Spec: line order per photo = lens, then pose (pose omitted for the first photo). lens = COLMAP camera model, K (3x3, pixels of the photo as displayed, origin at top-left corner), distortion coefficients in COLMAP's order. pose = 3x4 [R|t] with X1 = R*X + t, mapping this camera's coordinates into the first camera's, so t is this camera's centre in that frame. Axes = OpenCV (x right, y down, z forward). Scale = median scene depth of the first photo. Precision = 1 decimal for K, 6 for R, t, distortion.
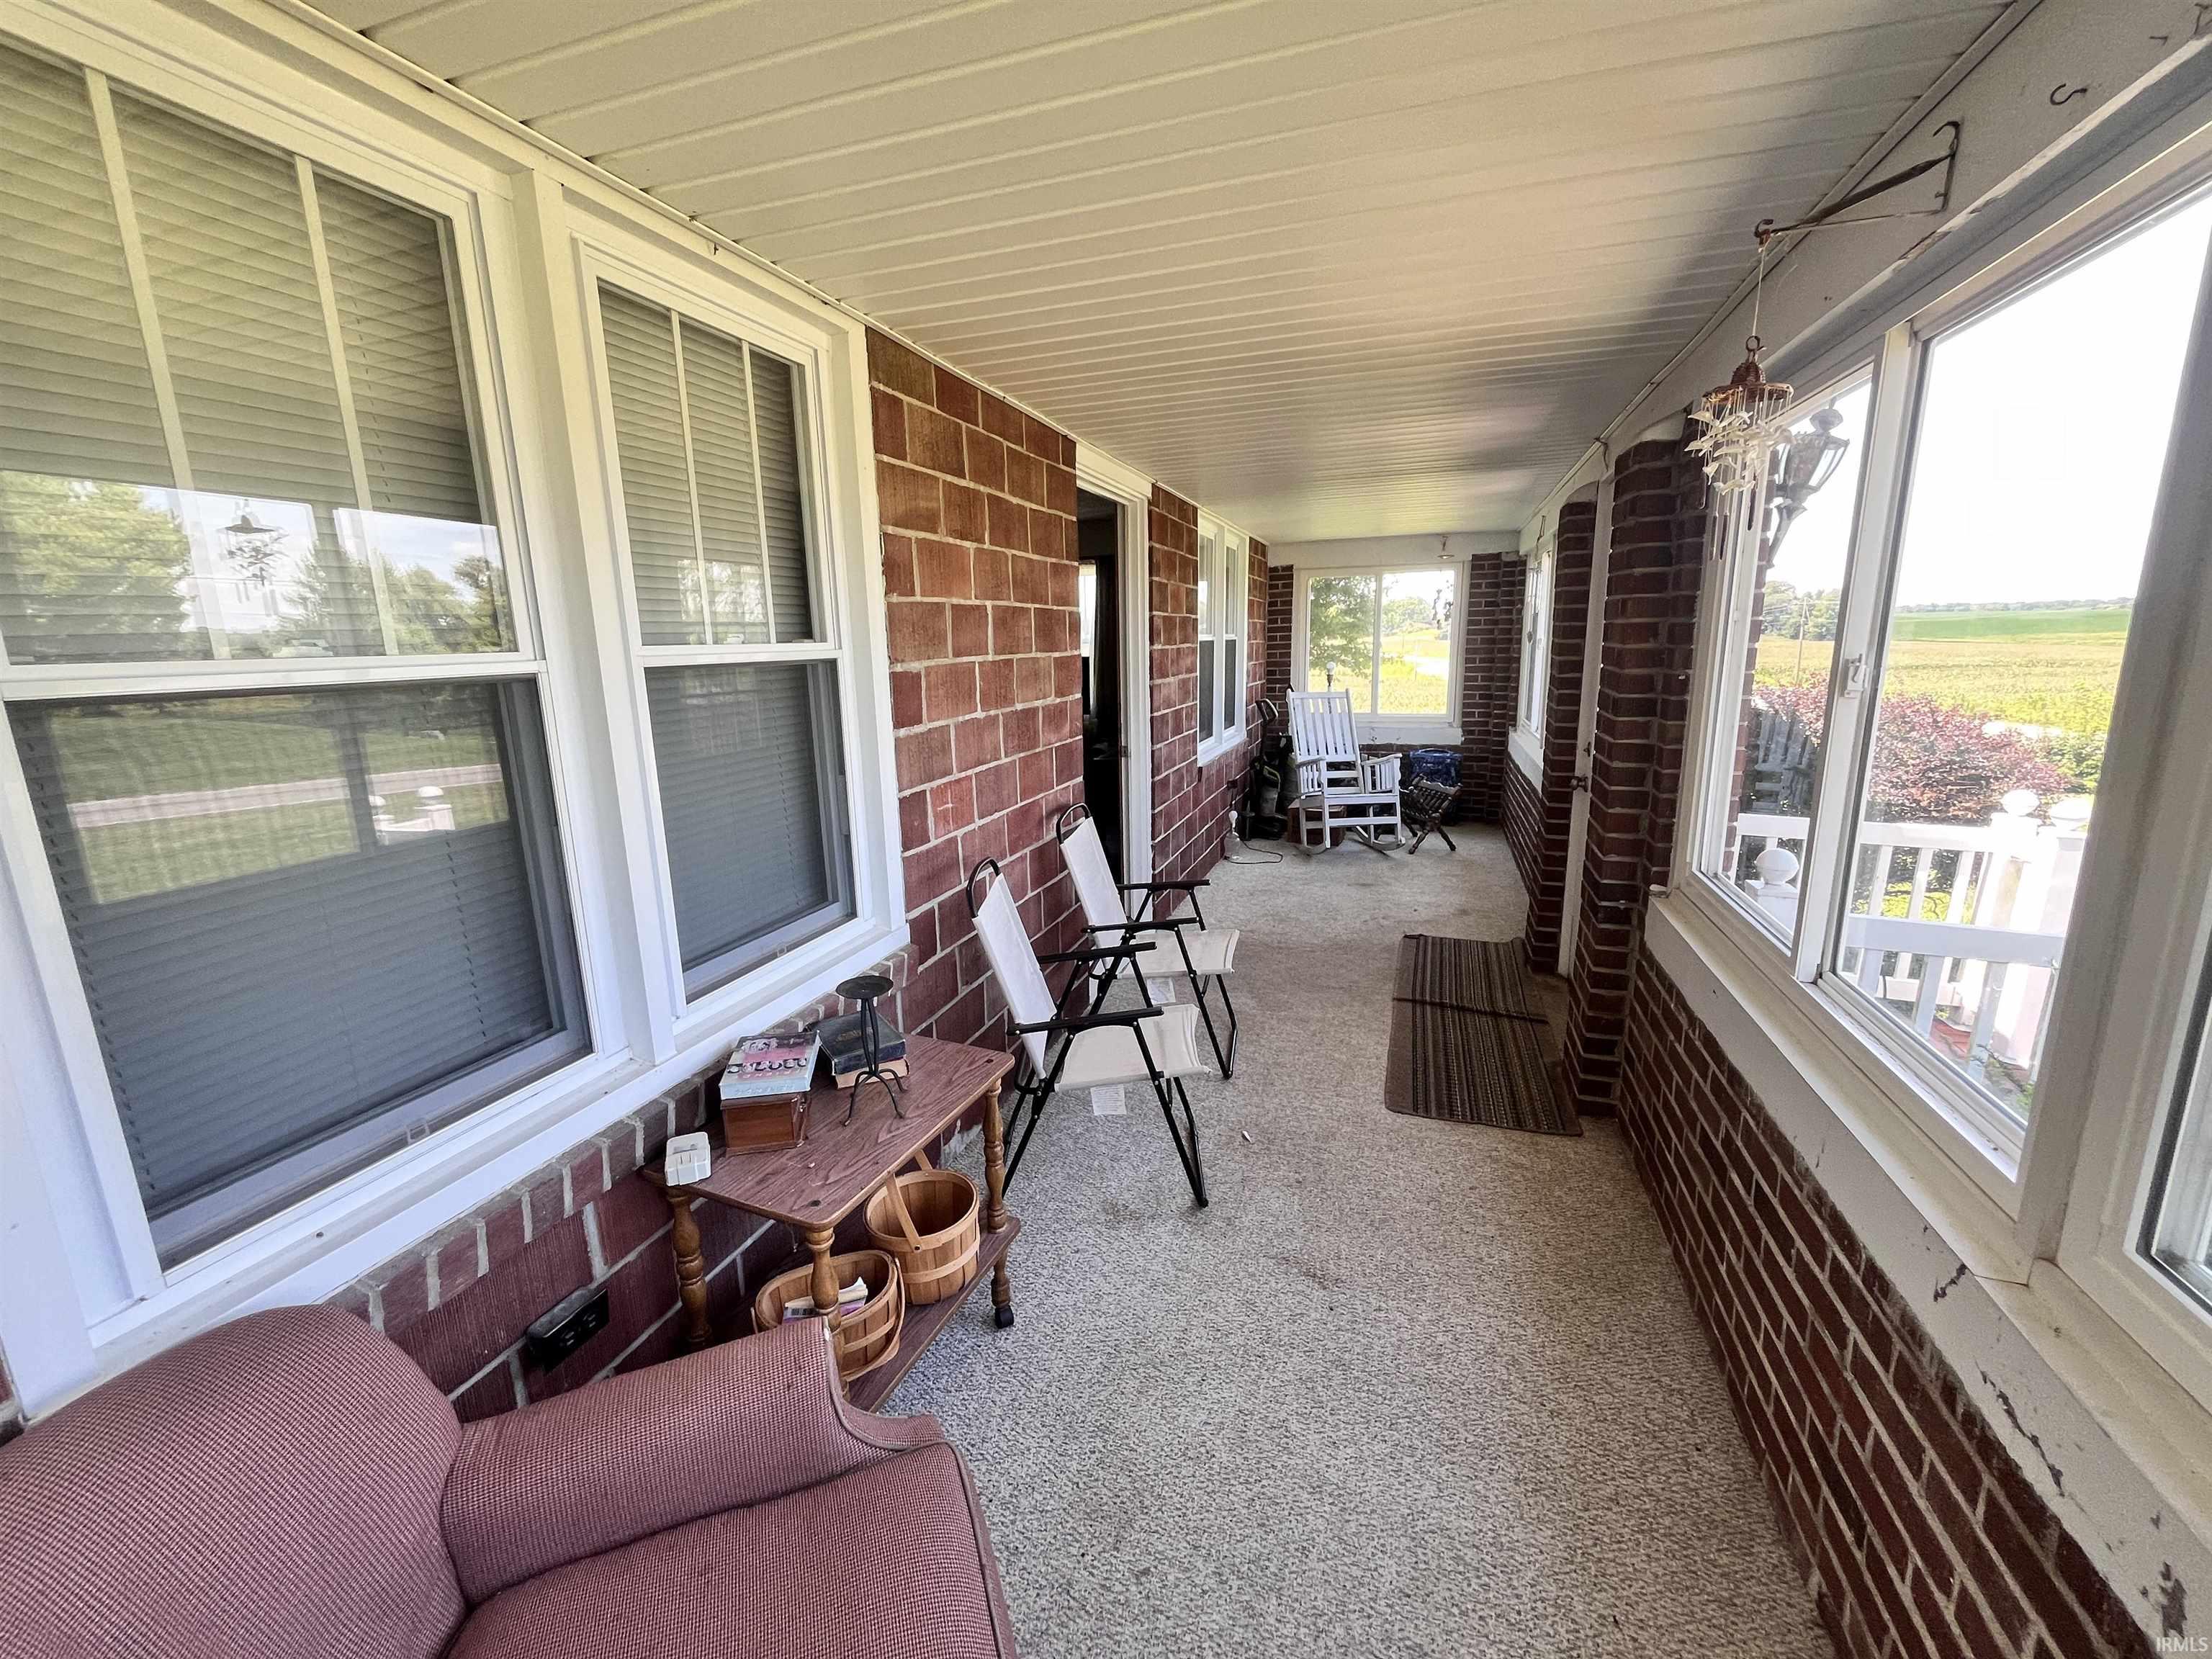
lens RADIAL K [[883.6, 0, 1108.1], [0, 883.6, 827.8], [0, 0, 1]] dist [-0.000061, 0.000000]
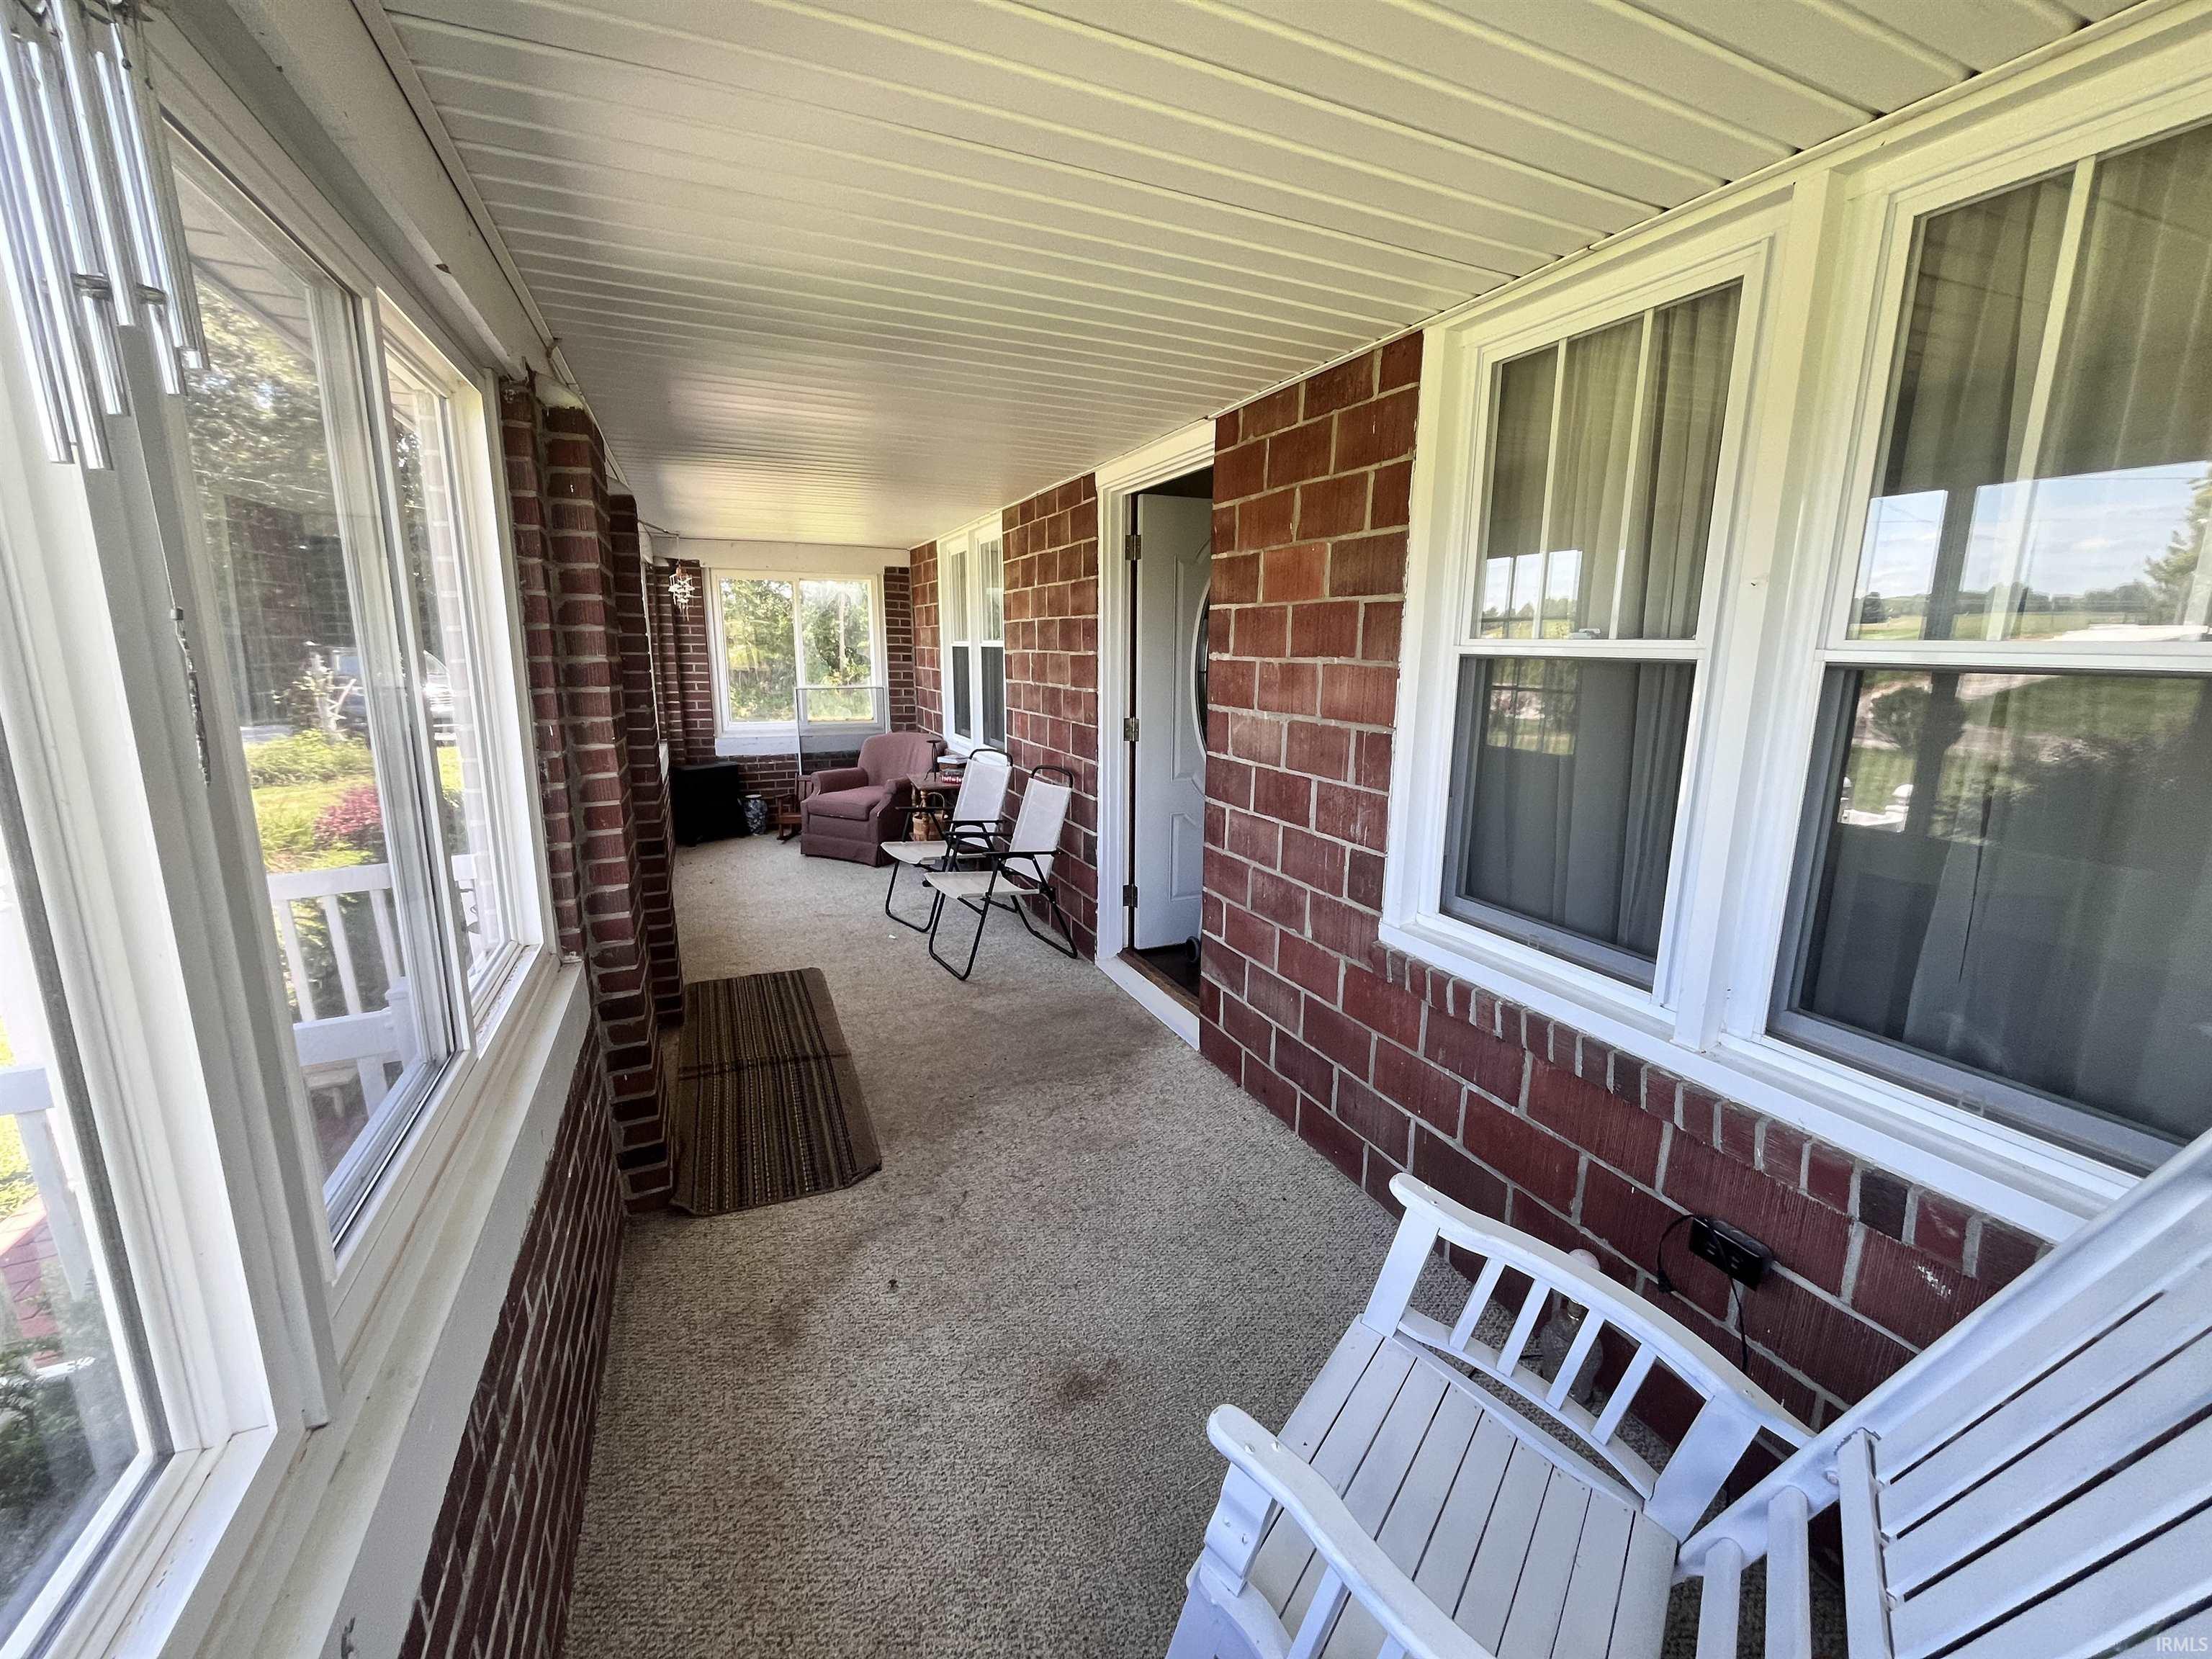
lens RADIAL K [[883.6, 0, 1109.4], [0, 883.6, 813.4], [0, 0, 1]] dist [-0.000061, 0.000000]
pose [[-0.726666, 0.159088, -0.668317, 0.868615], [-0.124327, 0.926301, 0.355681, -0.480858], [0.675647, 0.341551, -0.653333, 2.112058]]
